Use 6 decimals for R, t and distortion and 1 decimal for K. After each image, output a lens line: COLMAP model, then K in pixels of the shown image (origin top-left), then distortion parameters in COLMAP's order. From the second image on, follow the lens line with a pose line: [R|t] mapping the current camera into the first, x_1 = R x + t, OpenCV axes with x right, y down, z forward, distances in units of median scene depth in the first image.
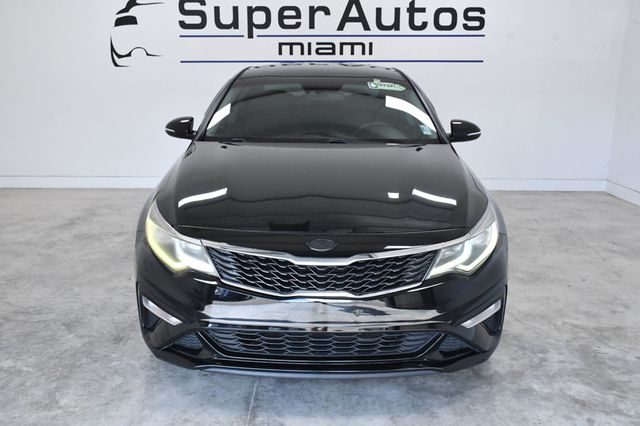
lens RADIAL K [[615.3, 0, 320.0], [0, 615.3, 213.0], [0, 0, 1]] dist [-0.013734, 0.001557]
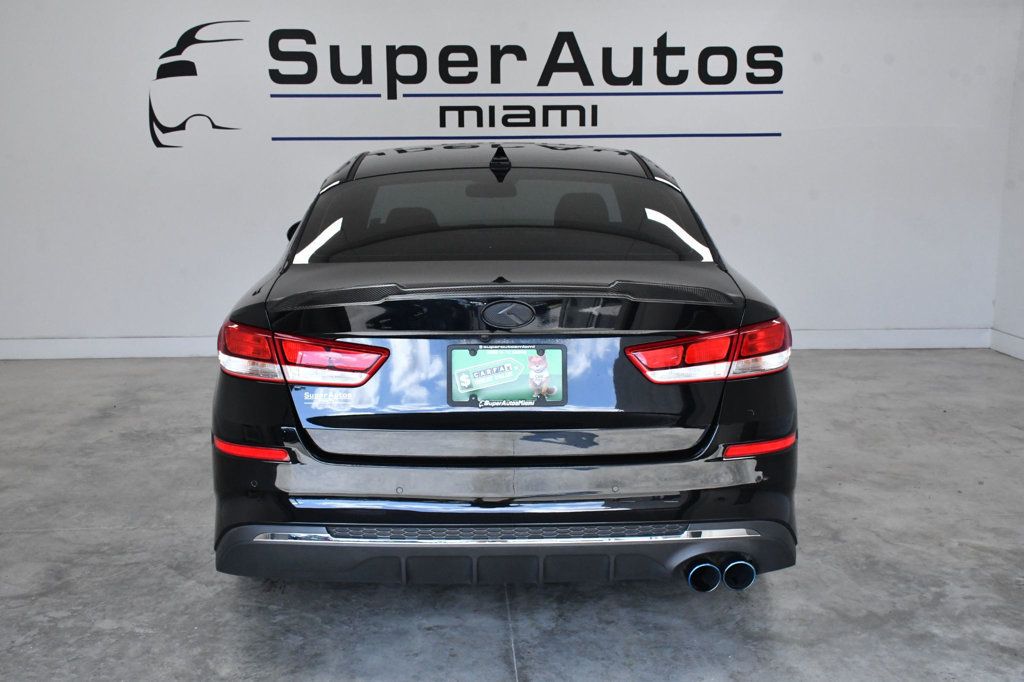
lens RADIAL K [[1139.2, 0, 512.0], [0, 1139.2, 341.0], [0, 0, 1]] dist [0.053997, 0.053740]
pose [[0.998042, -0.017498, 0.060050, -0.068718], [0.020995, 0.998089, -0.058118, 0.014244], [-0.058918, 0.059265, 0.996502, -0.089478]]
